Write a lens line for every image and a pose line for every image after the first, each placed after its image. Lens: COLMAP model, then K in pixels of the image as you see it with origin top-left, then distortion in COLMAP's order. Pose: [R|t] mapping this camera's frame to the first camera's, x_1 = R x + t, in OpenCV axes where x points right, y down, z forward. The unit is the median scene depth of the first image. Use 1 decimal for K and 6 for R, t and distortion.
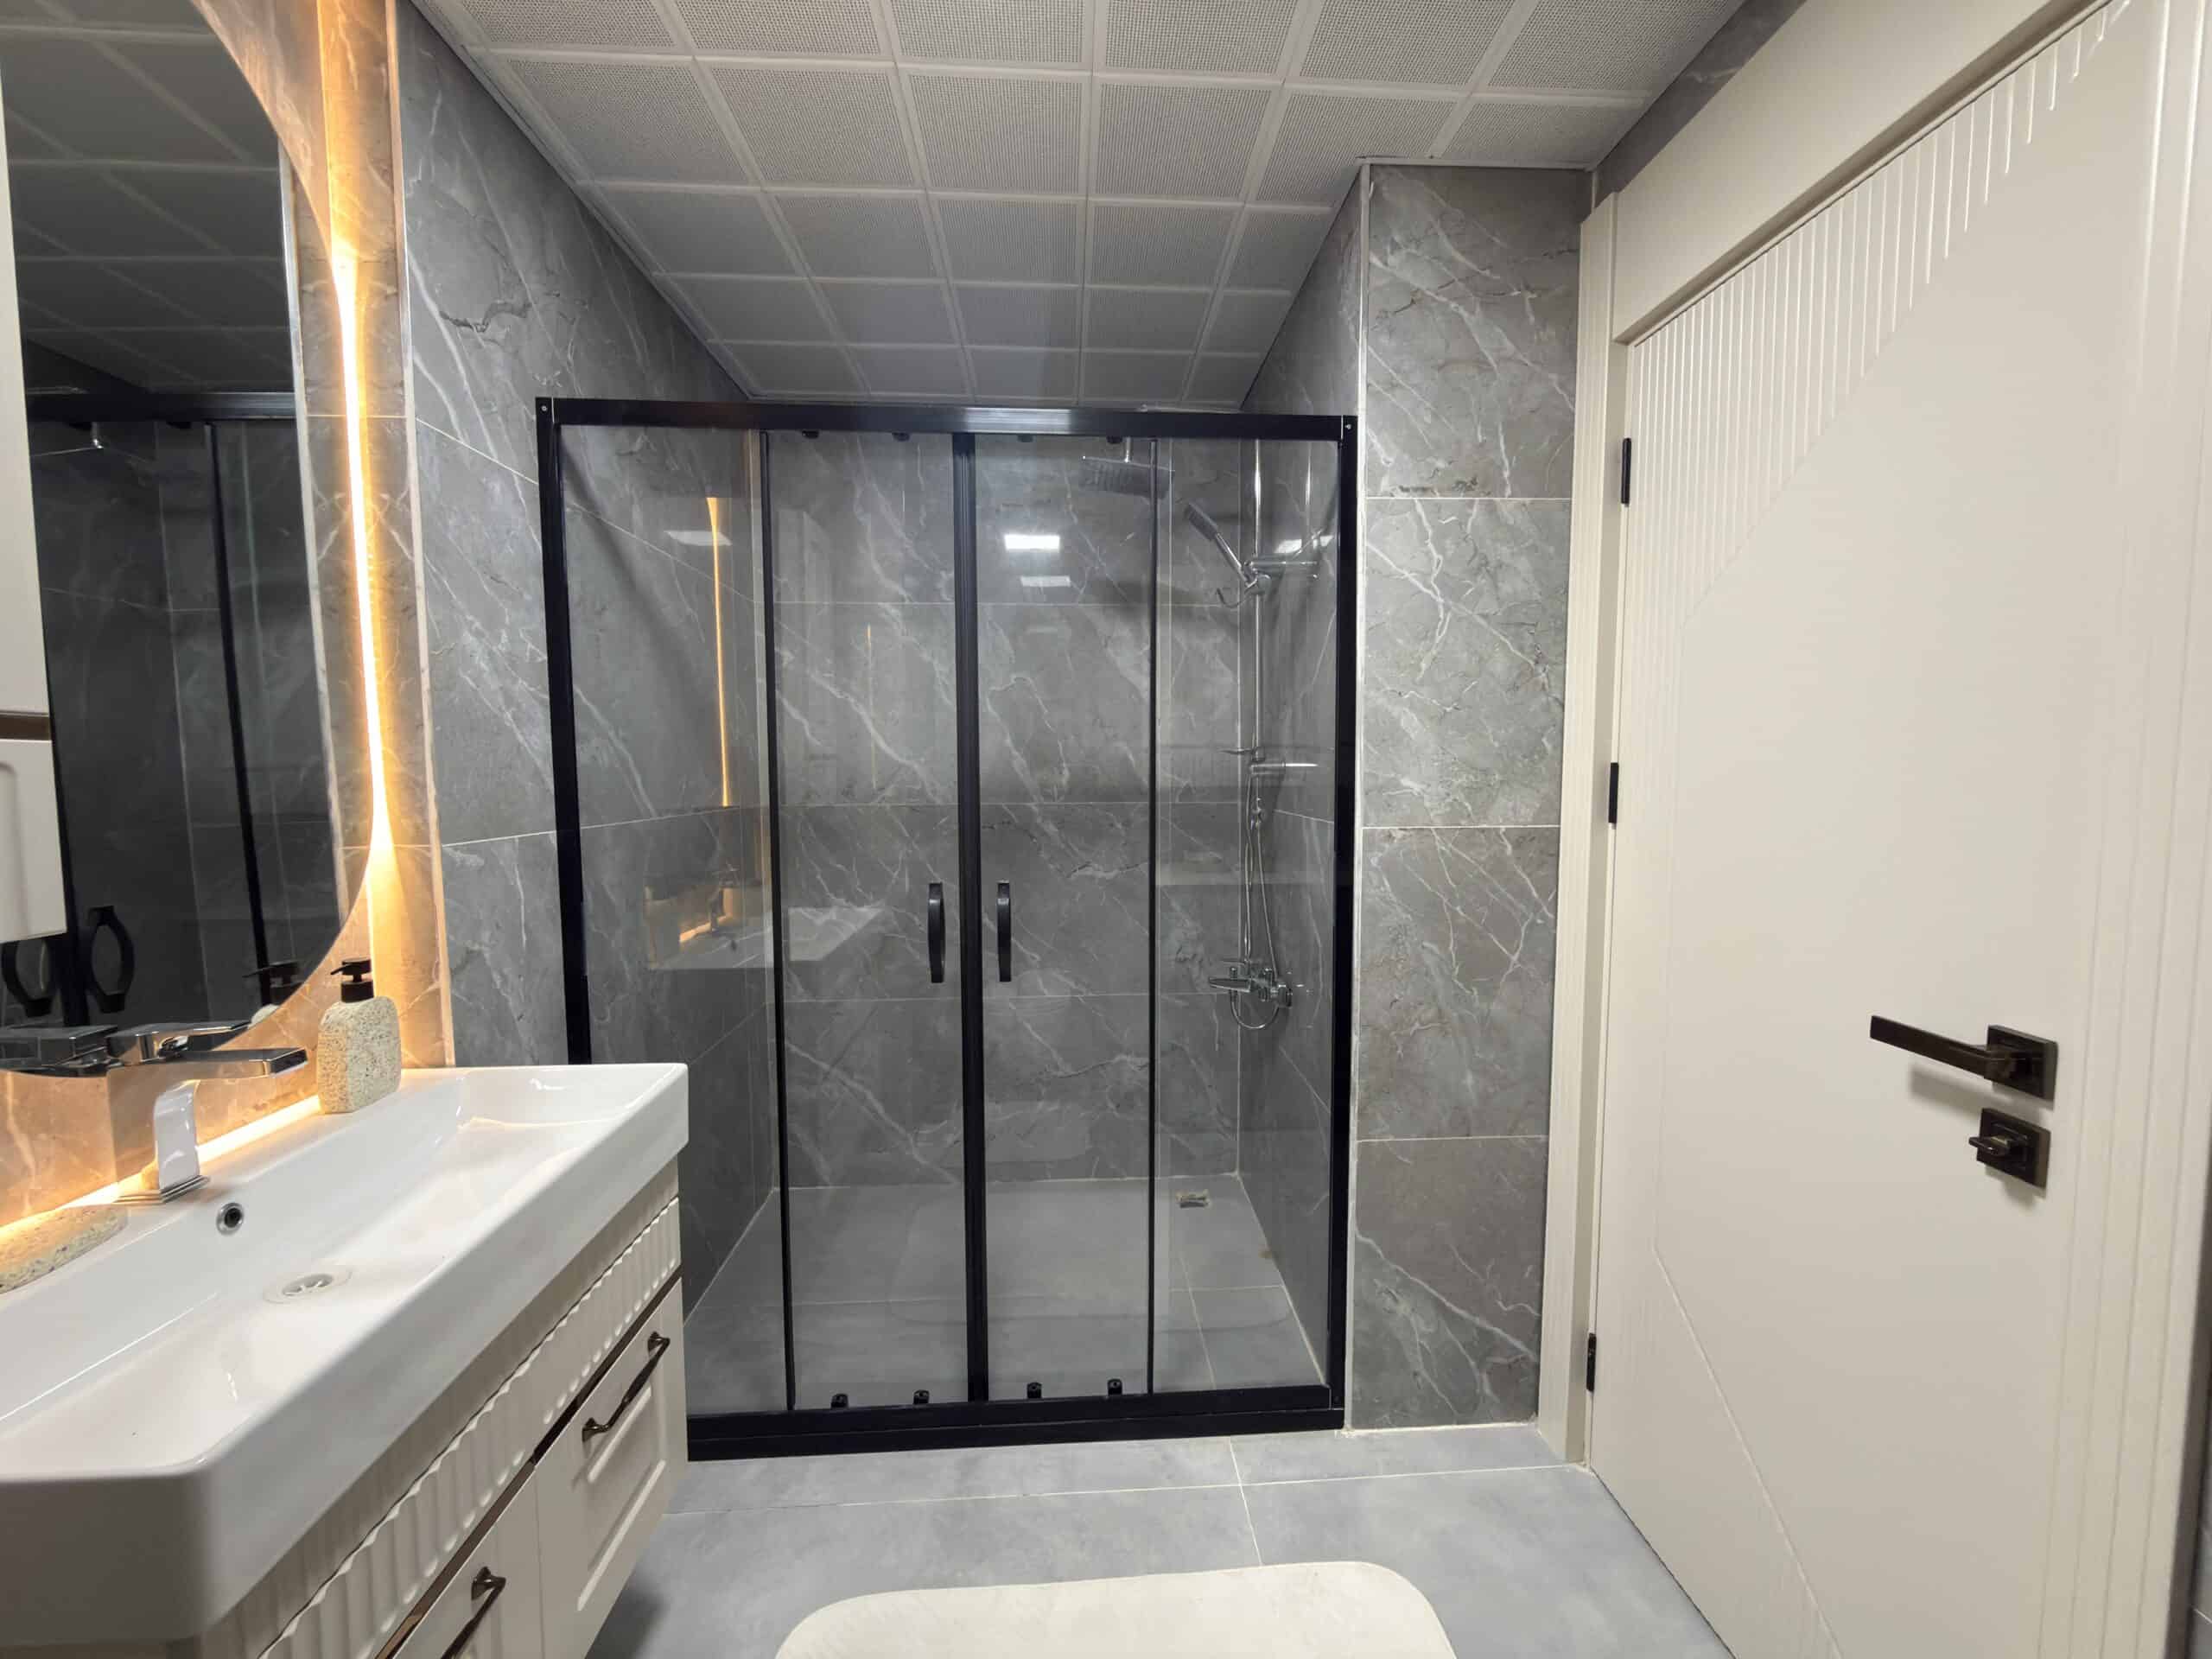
lens RADIAL K [[875.6, 0, 1109.6], [0, 875.6, 823.9], [0, 0, 1]] dist [0.000309, -0.000192]
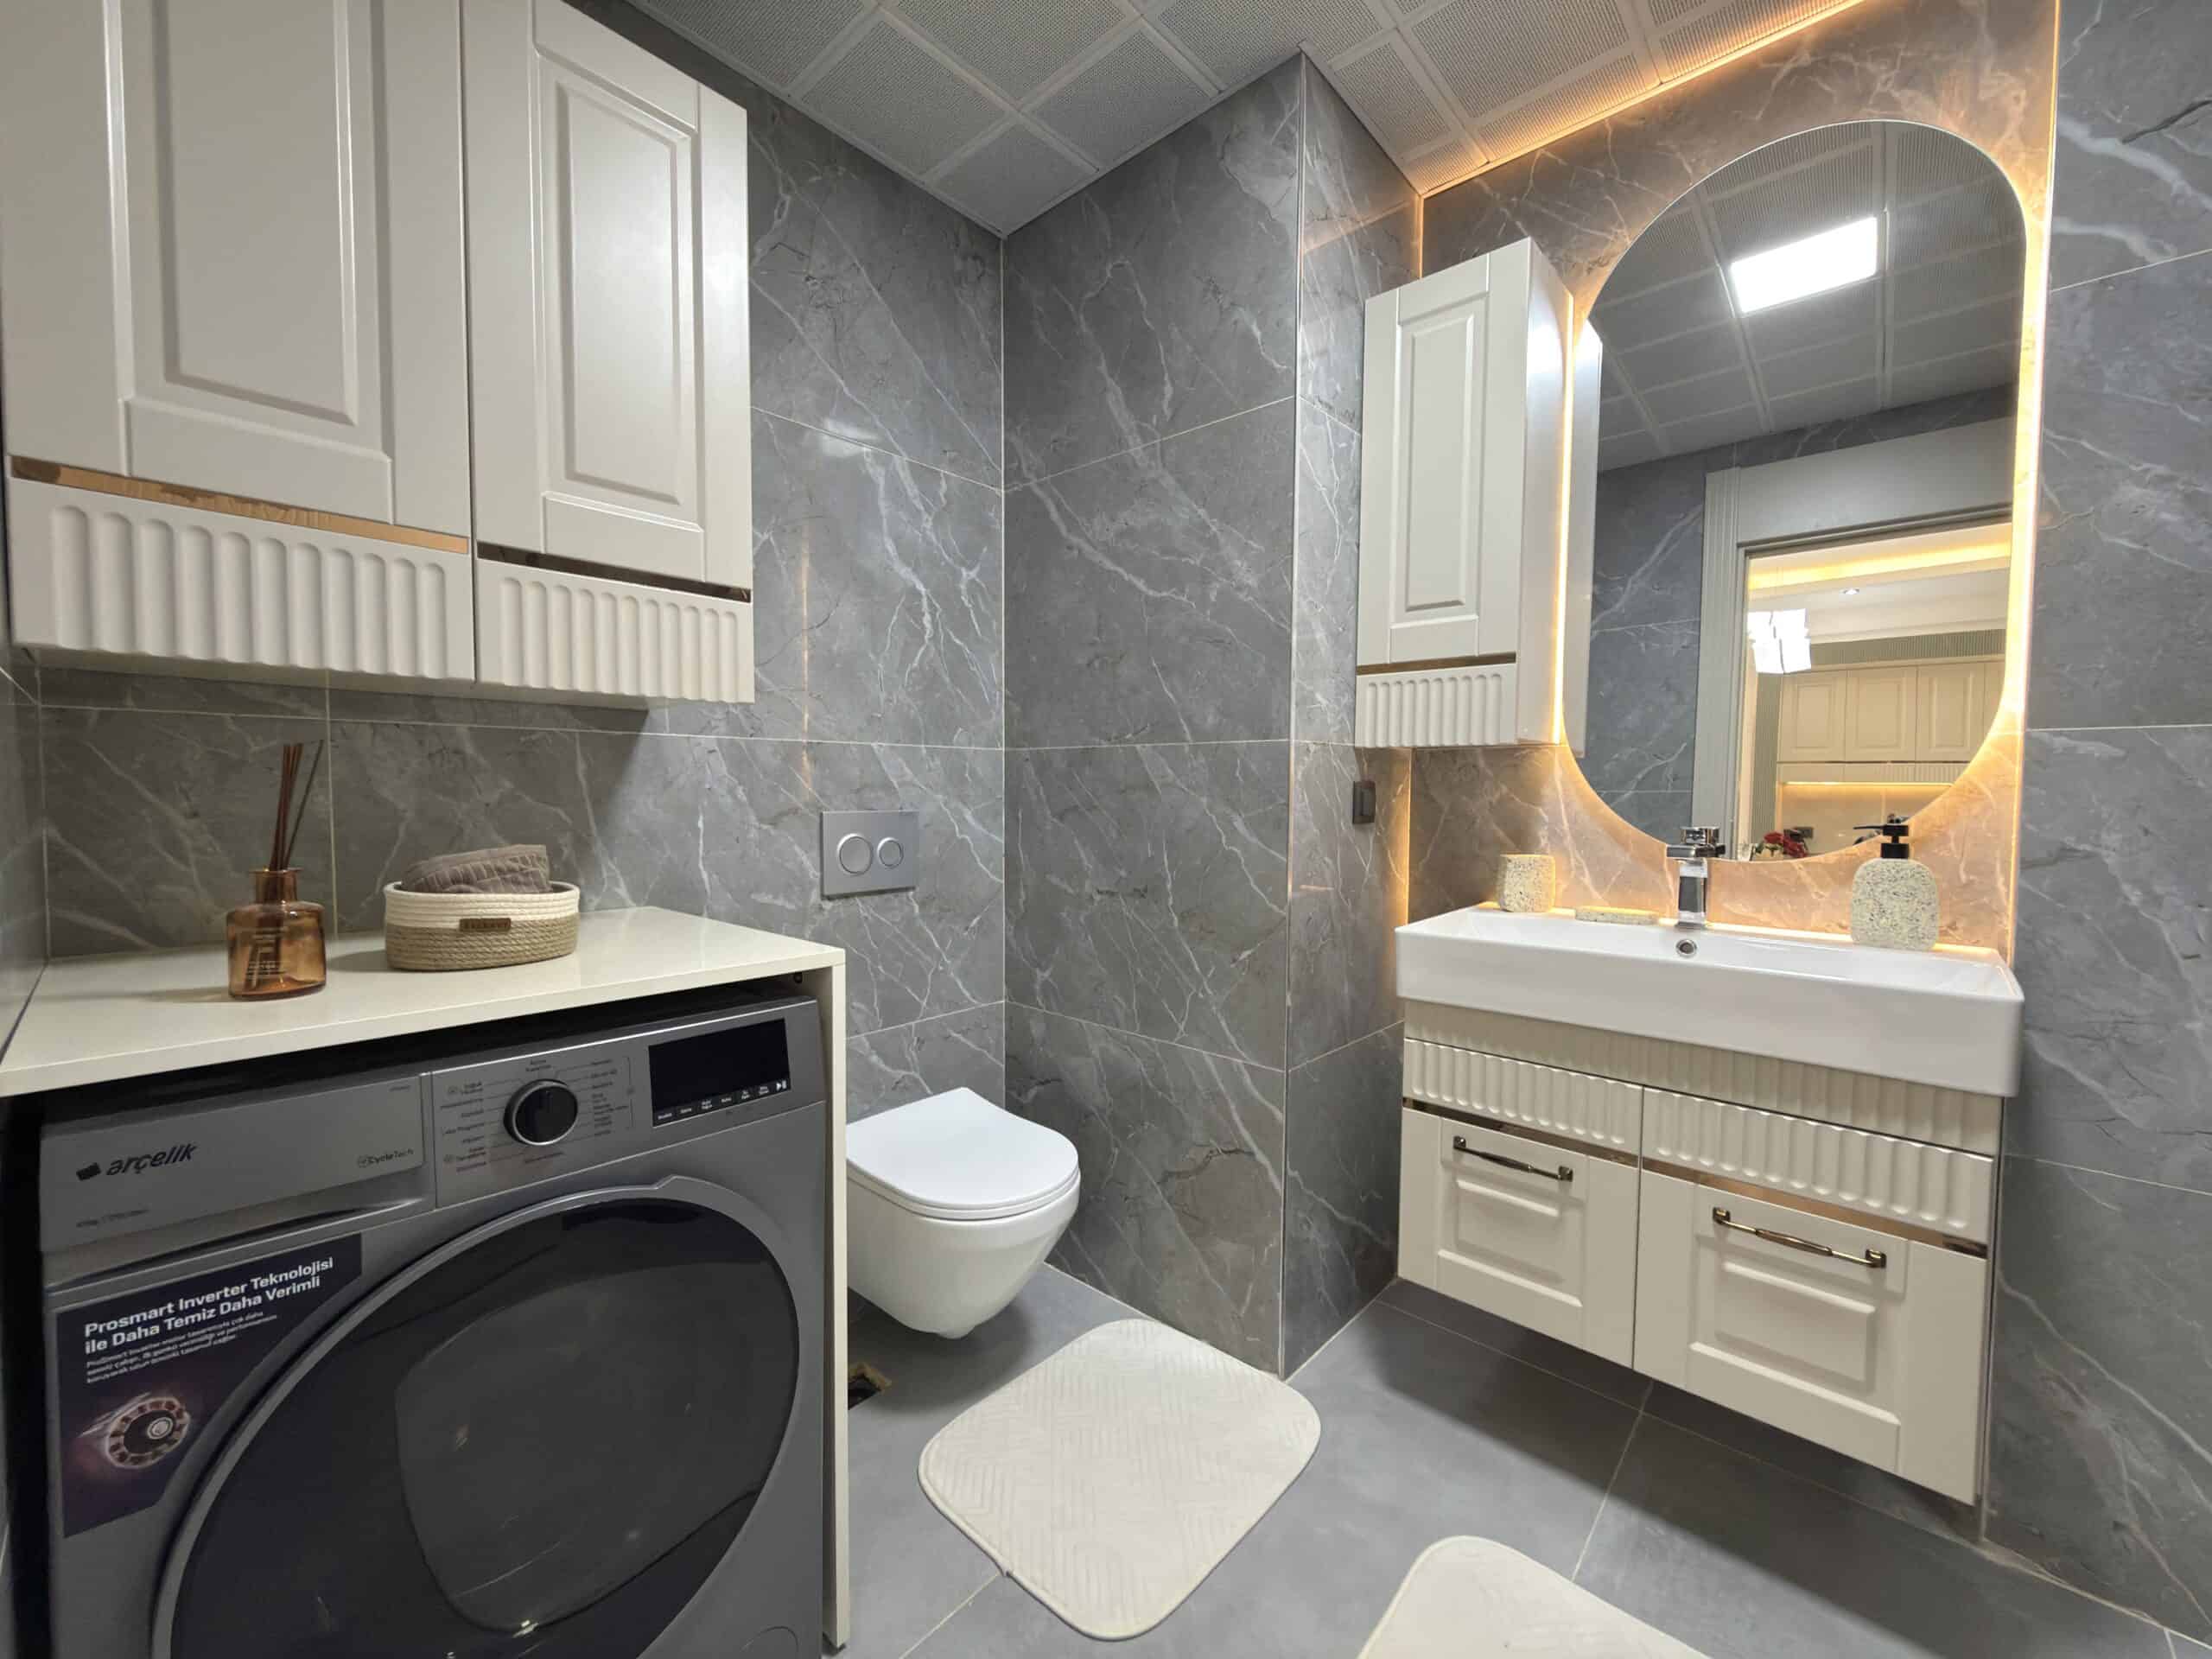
lens RADIAL K [[875.6, 0, 1112.3], [0, 875.6, 824.8], [0, 0, 1]] dist [0.000309, -0.000192]
pose [[-0.711080, 0.029399, -0.702496, 0.621250], [-0.054731, 0.993779, 0.096989, 0.088441], [0.700977, 0.107416, -0.705048, 0.955717]]
